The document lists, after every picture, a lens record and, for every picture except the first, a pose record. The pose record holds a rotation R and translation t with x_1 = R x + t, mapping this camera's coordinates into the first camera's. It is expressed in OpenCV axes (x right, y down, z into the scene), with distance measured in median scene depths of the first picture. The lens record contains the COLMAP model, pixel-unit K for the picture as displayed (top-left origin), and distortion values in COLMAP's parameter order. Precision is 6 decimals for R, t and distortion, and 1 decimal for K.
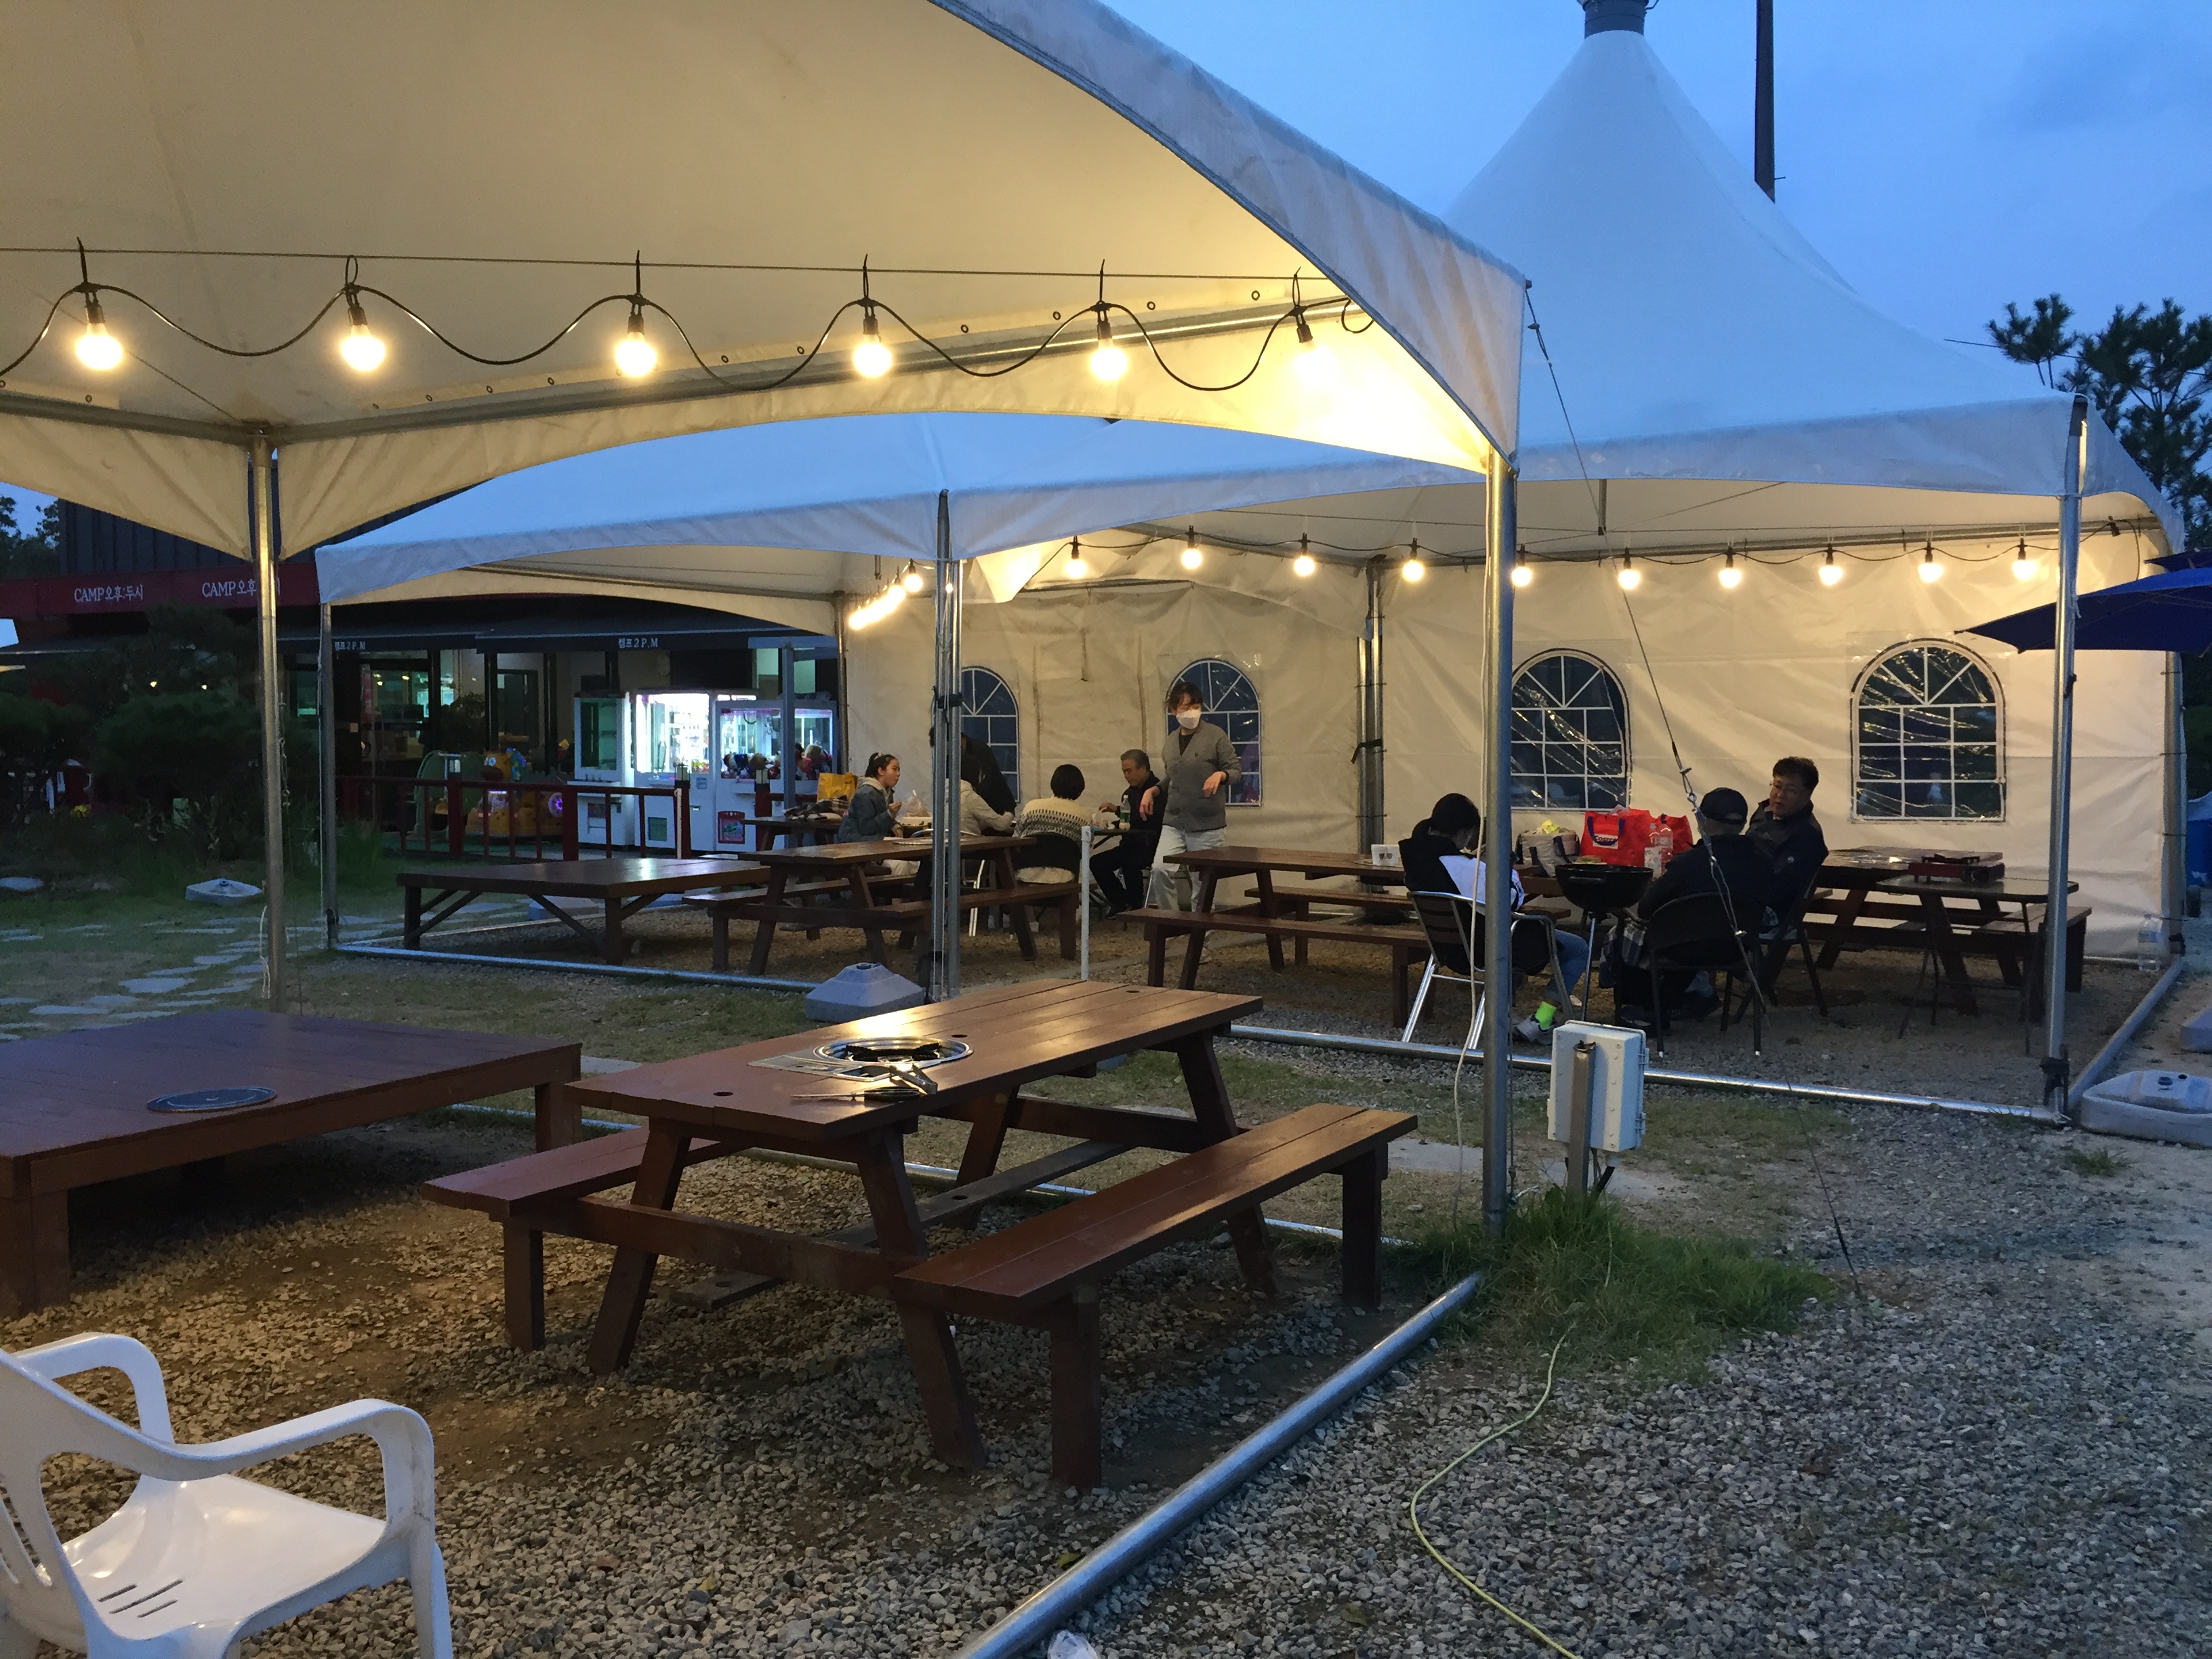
lens RADIAL K [[1869.0, 0, 1105.5], [0, 1869.0, 831.0], [0, 0, 1]] dist [0.003767, -0.010505]
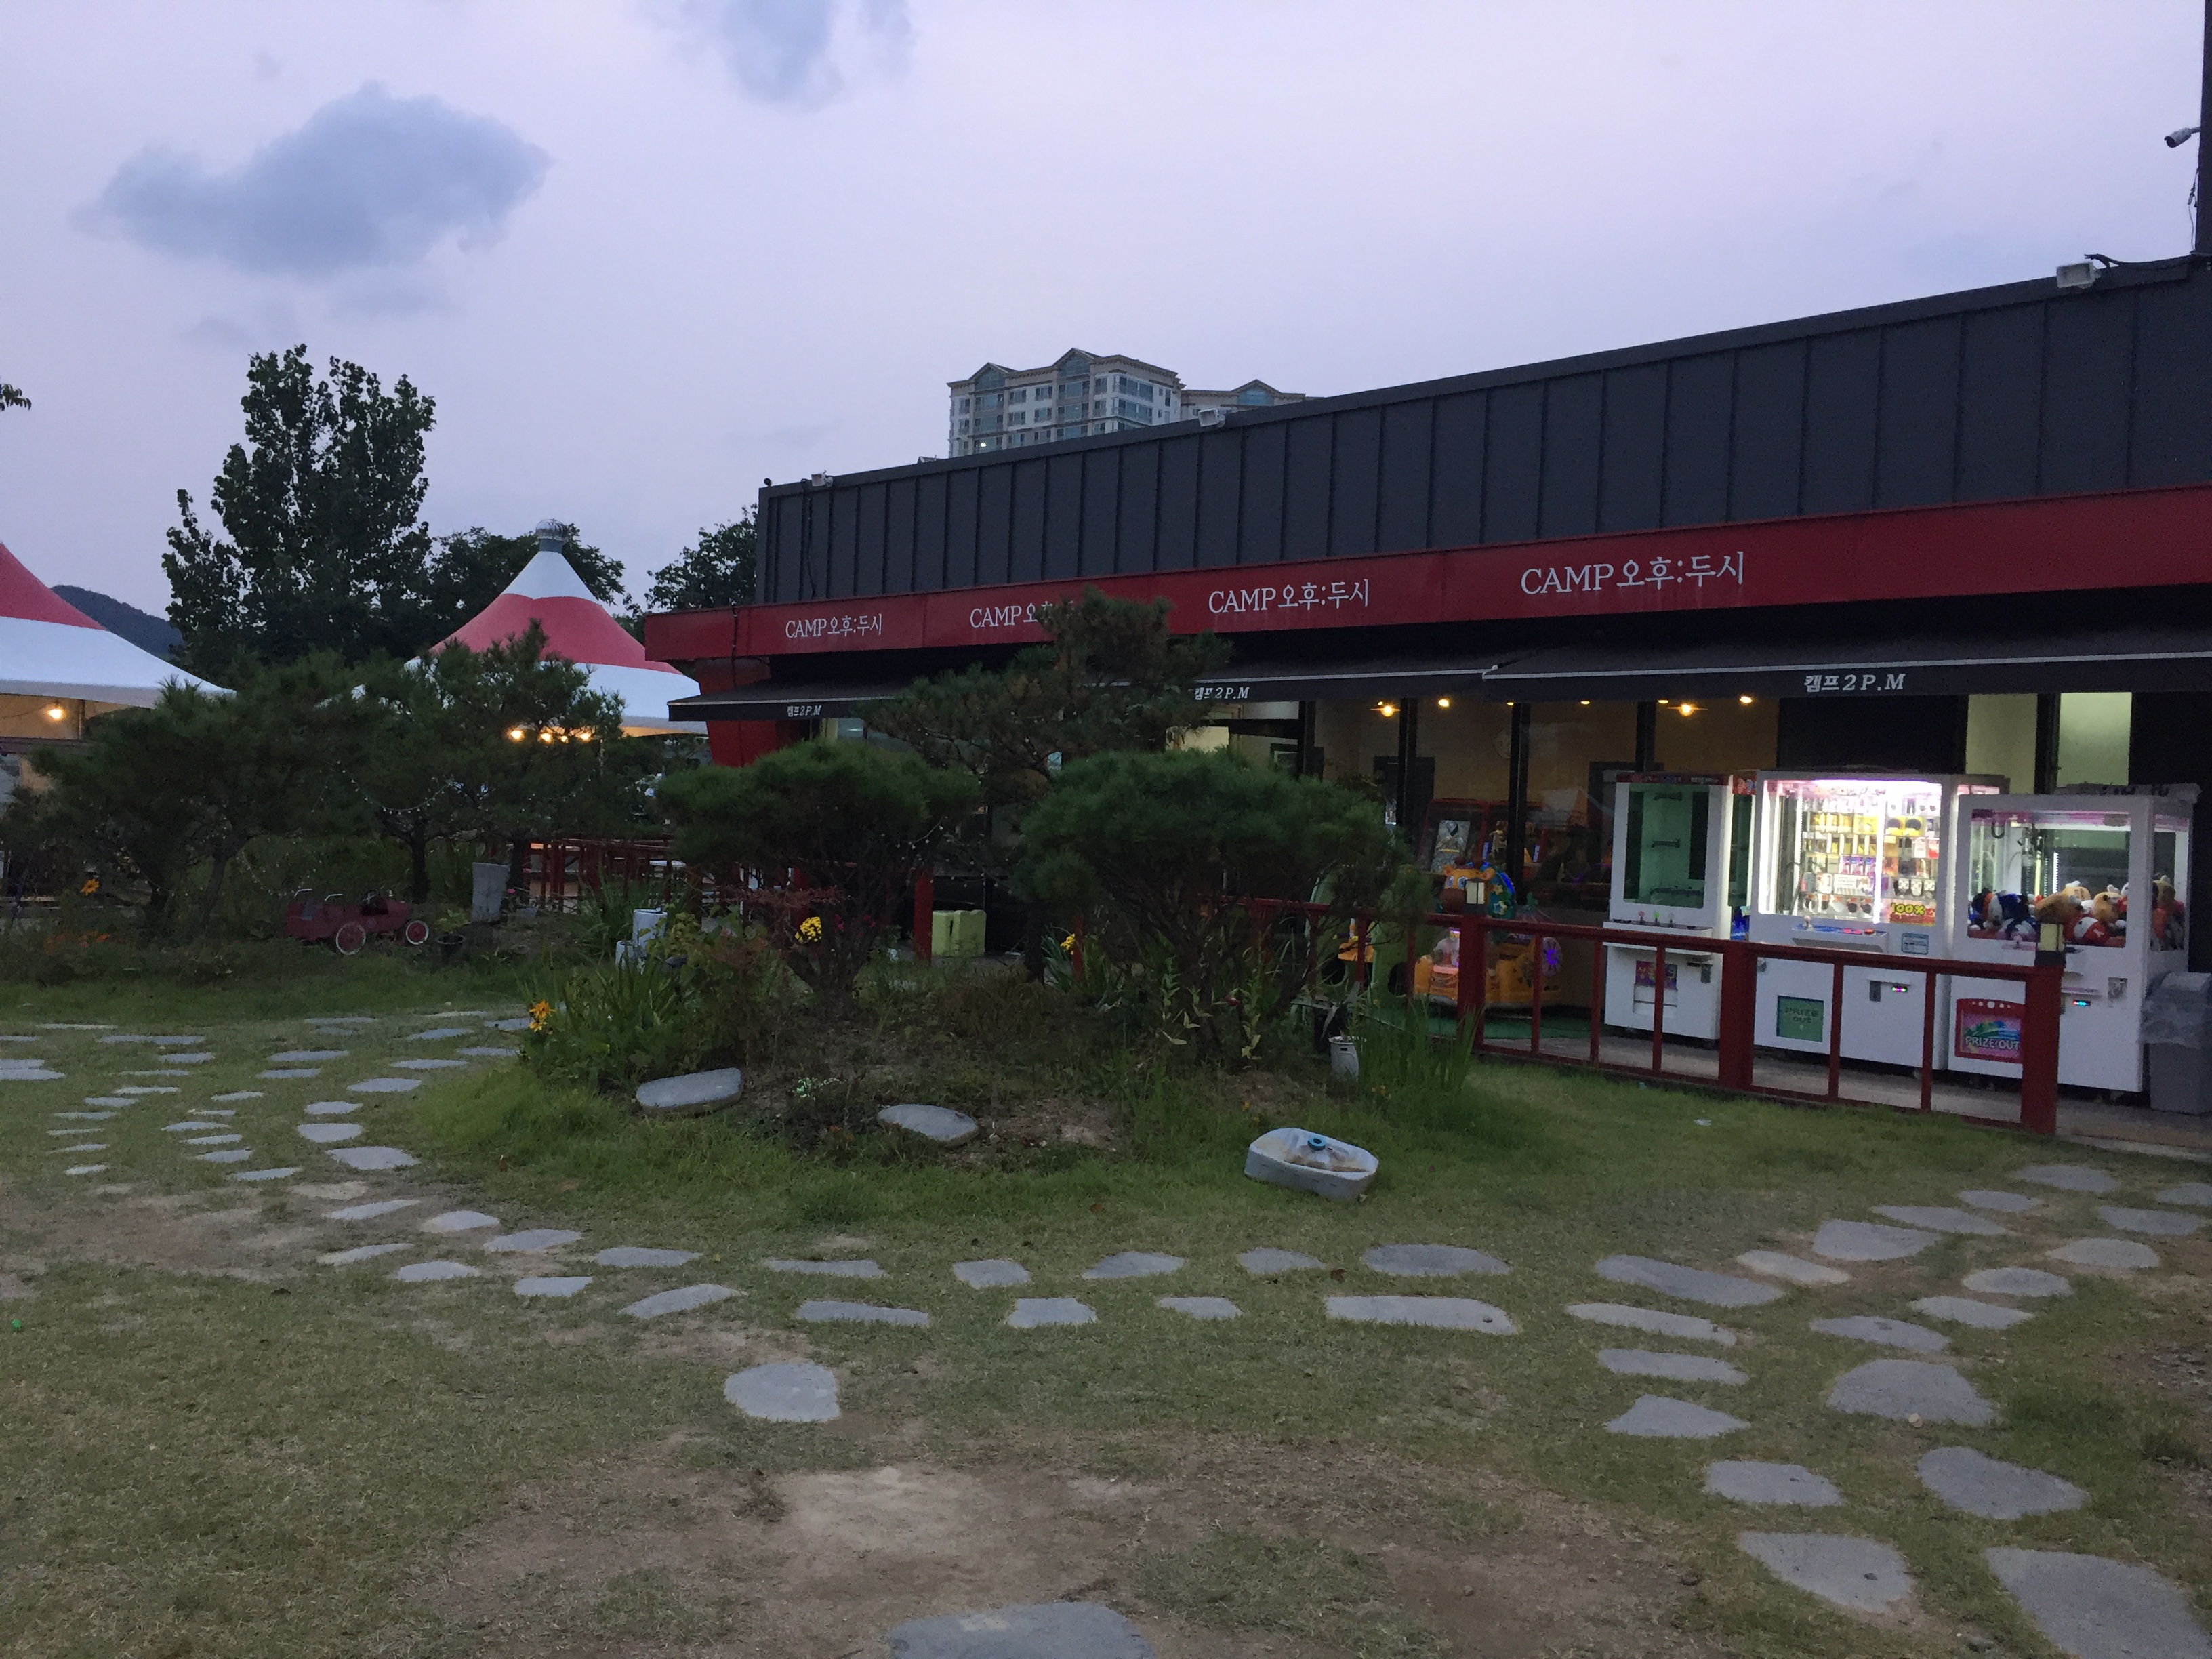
lens RADIAL K [[1869.0, 0, 1106.7], [0, 1869.0, 830.2], [0, 0, 1]] dist [0.003767, -0.010505]
pose [[0.971463, 0.035310, -0.234547, -0.306375], [-0.049329, 0.997312, -0.054175, -0.016210], [0.232004, 0.064199, 0.970594, 0.387746]]
